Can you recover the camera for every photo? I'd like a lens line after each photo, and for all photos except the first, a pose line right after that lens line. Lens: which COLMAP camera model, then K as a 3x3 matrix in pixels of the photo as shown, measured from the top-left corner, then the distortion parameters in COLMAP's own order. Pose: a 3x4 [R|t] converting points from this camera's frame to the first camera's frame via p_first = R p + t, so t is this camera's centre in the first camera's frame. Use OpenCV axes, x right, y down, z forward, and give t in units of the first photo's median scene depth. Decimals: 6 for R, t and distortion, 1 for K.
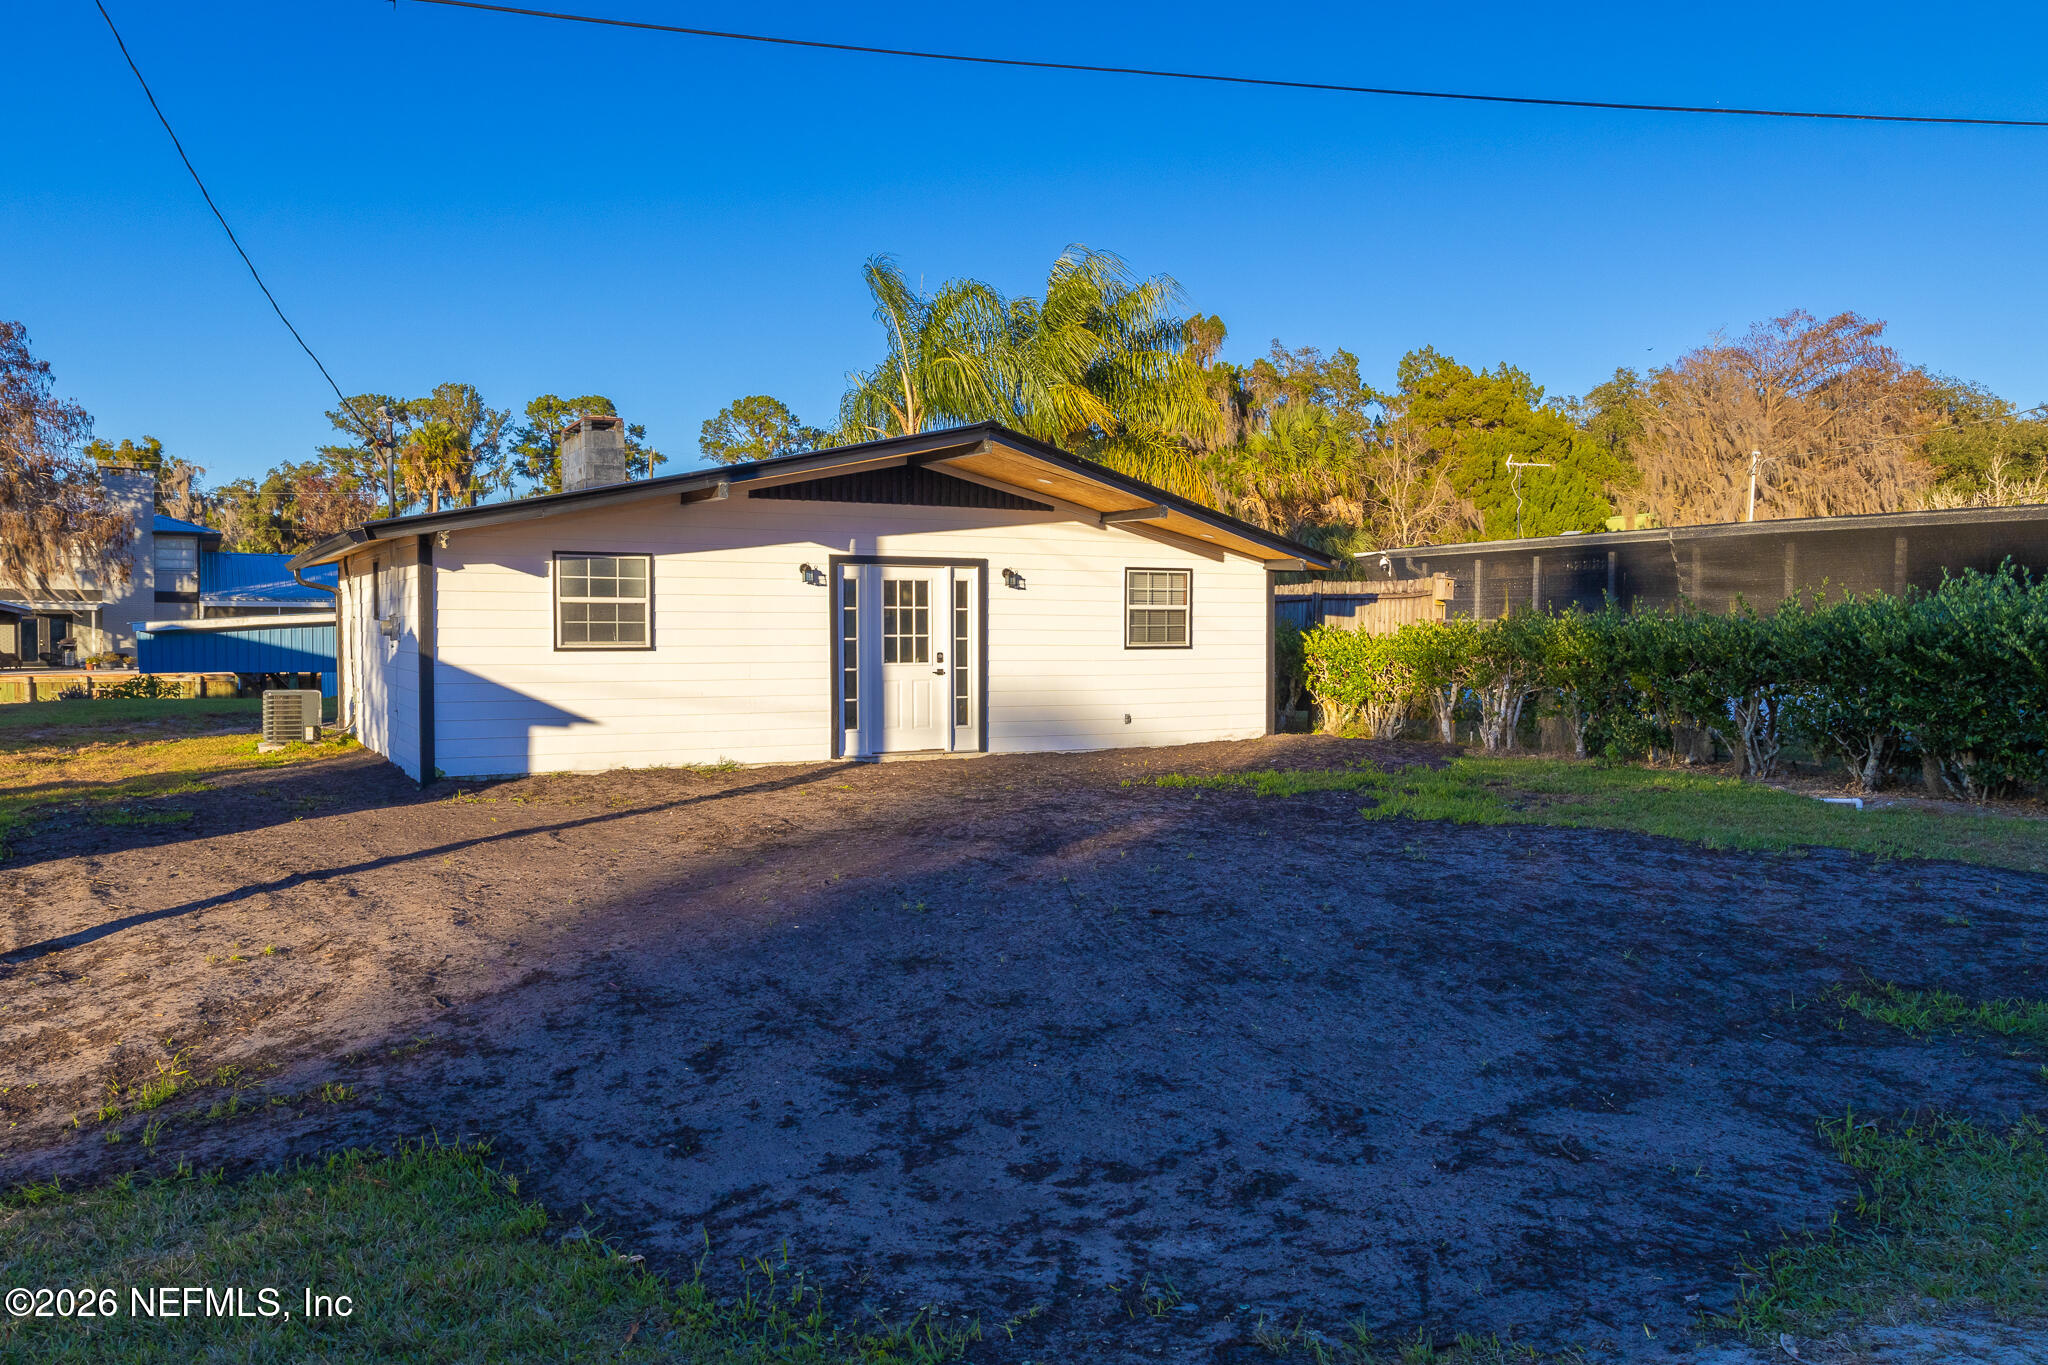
lens RADIAL K [[1472.7, 0, 1024.0], [0, 1472.7, 682.5], [0, 0, 1]] dist [0.001644, 0.000495]
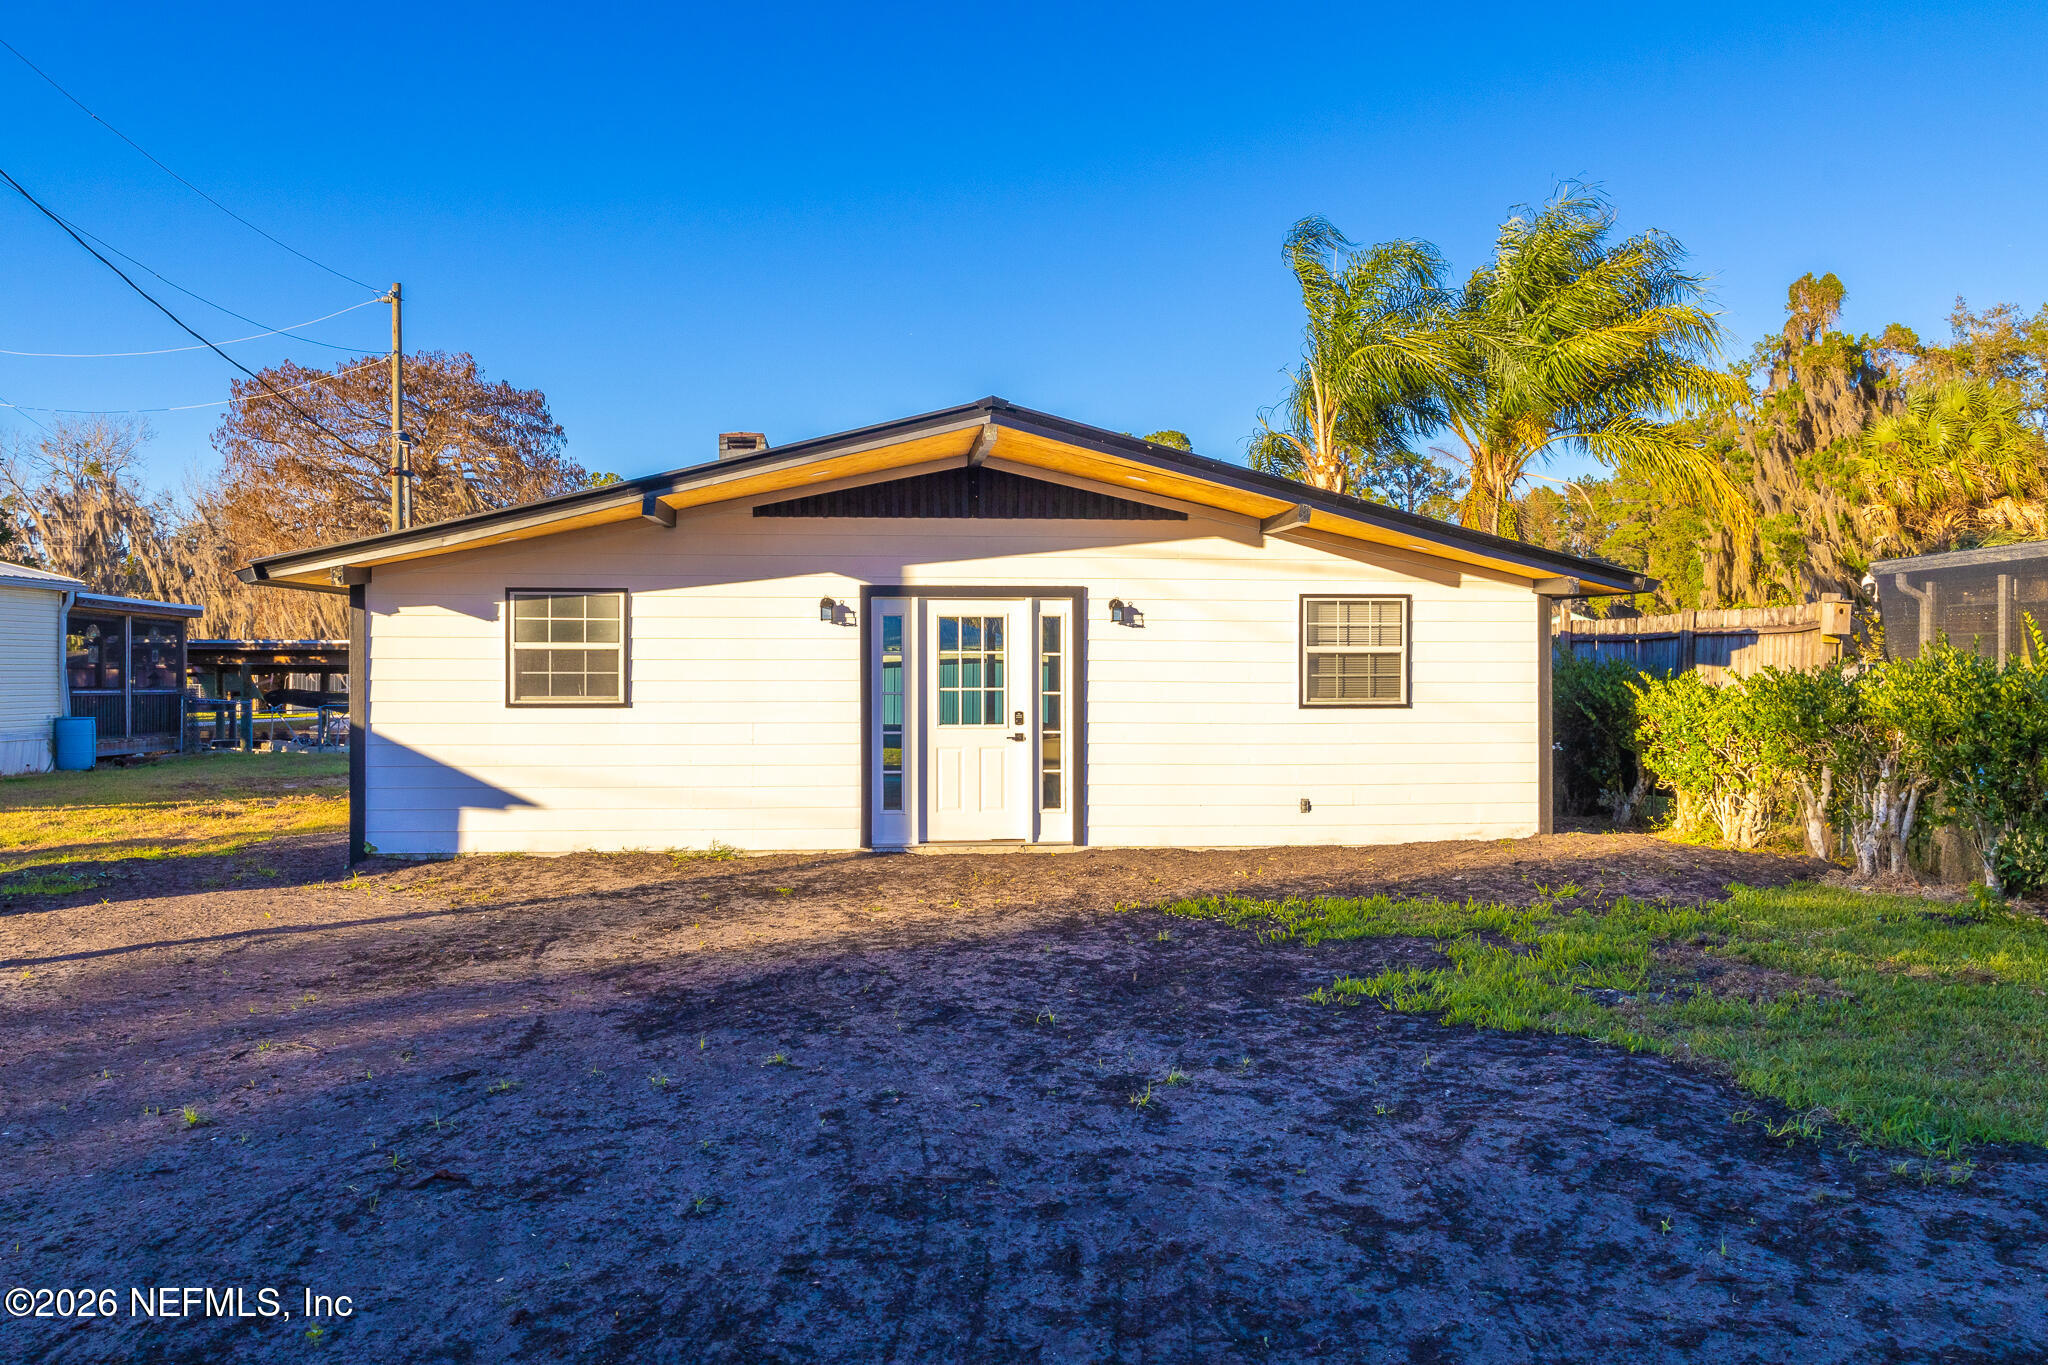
lens RADIAL K [[1595.3, 0, 1024.0], [0, 1595.3, 682.5], [0, 0, 1]] dist [-0.002615, -0.000431]
pose [[0.917861, 0.000996, -0.396902, 0.272334], [-0.013753, 0.999476, -0.029297, -0.011339], [0.396664, 0.032349, 0.917393, 0.249459]]
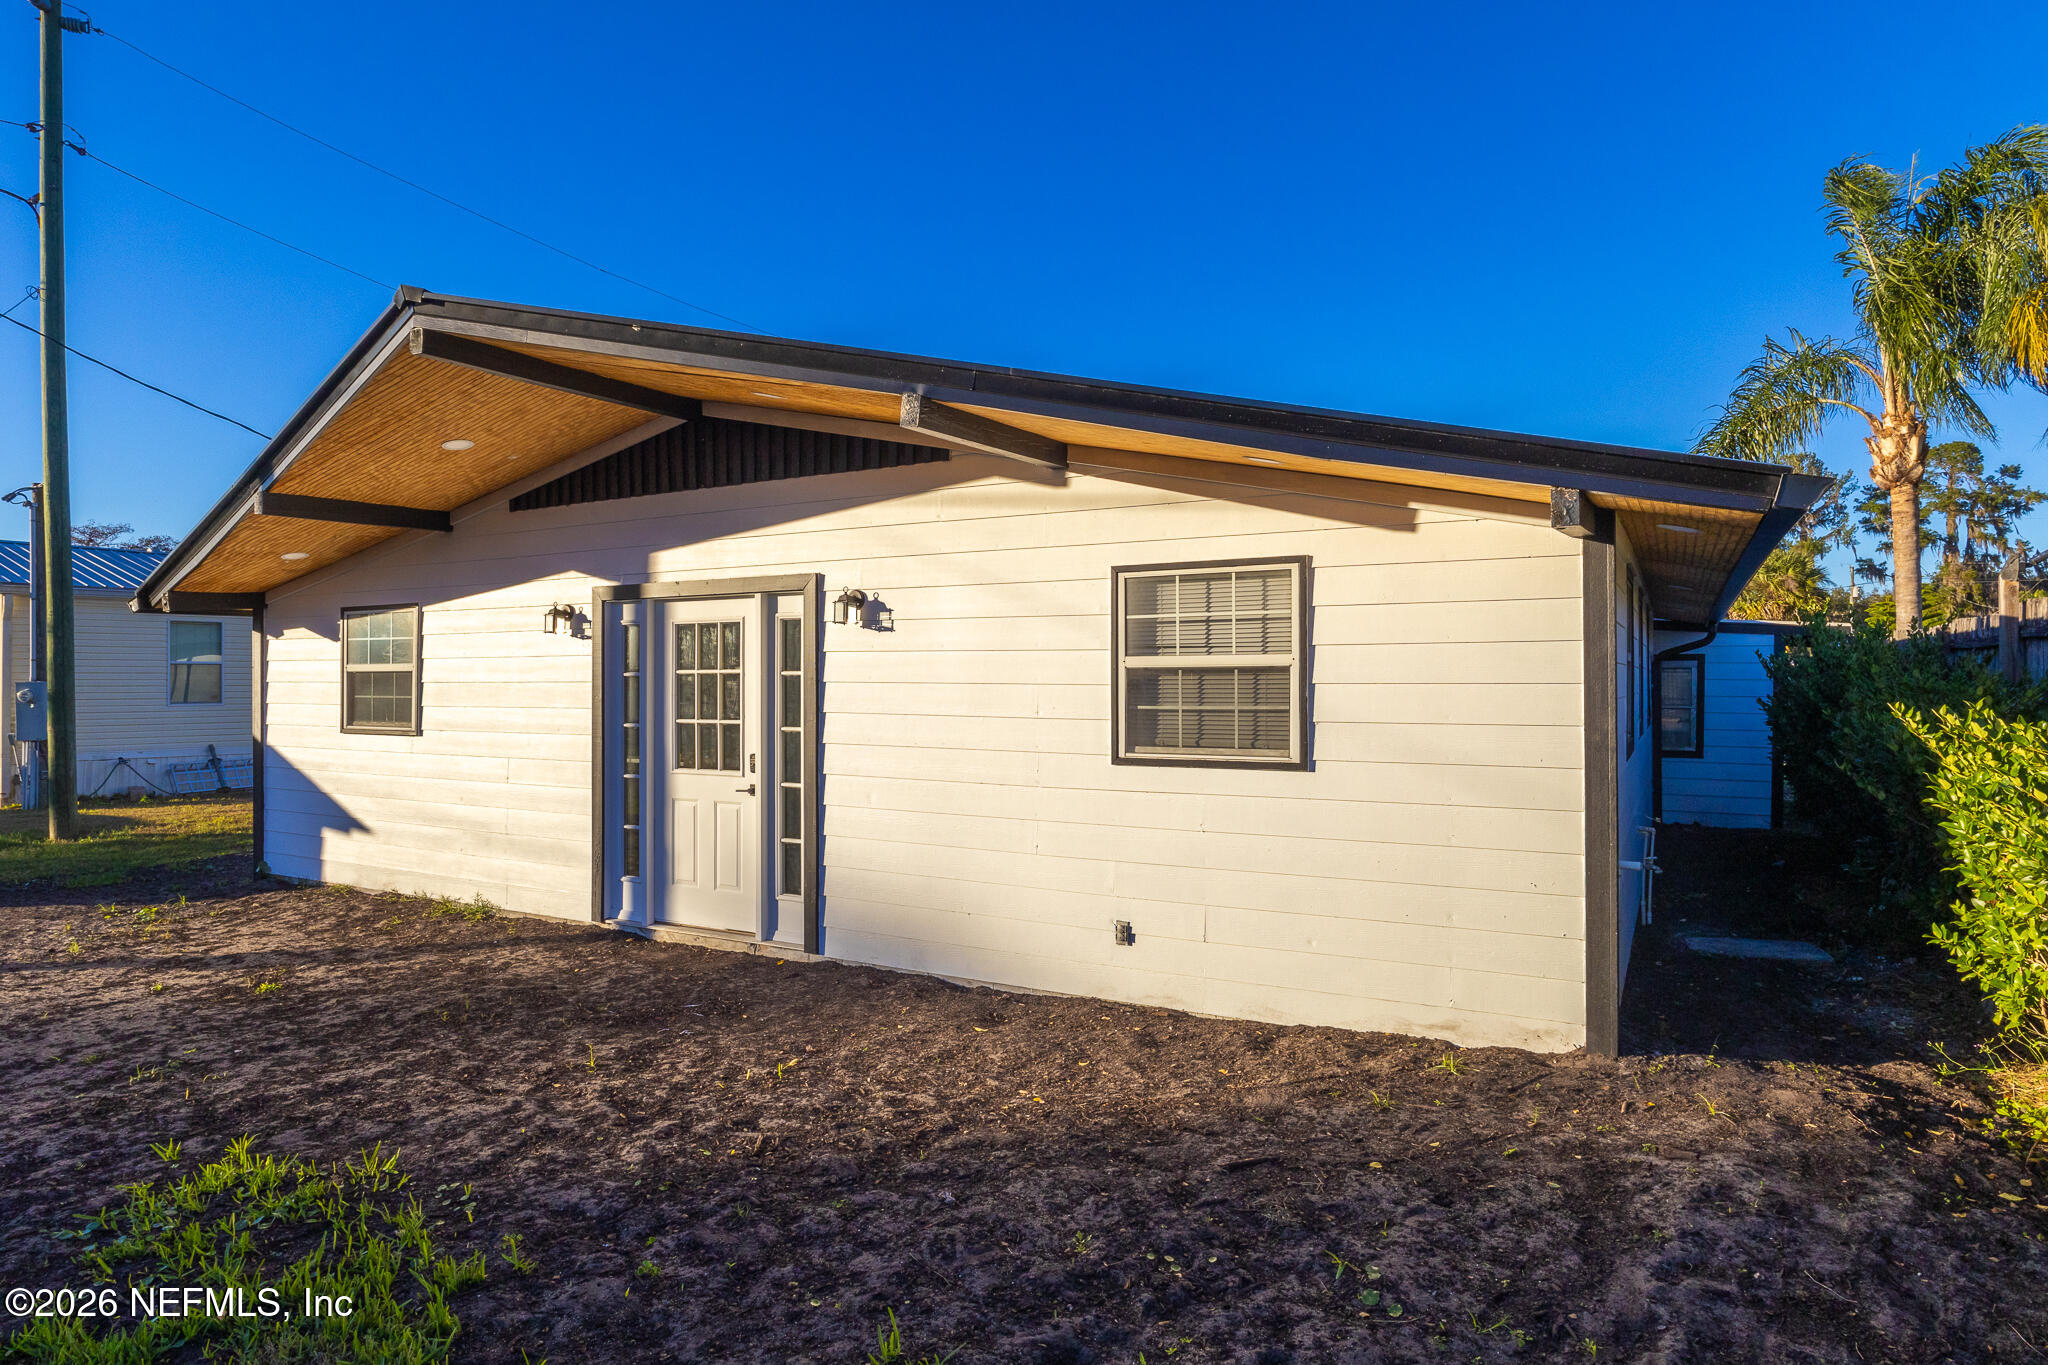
lens RADIAL K [[1154.8, 0, 1025.4], [0, 1154.8, 683.6], [0, 0, 1]] dist [-0.003228, -0.000037]
pose [[0.523875, -0.000255, -0.851795, 0.357691], [-0.028658, 0.999429, -0.017925, -0.041560], [0.851313, 0.033802, 0.523568, 0.866191]]
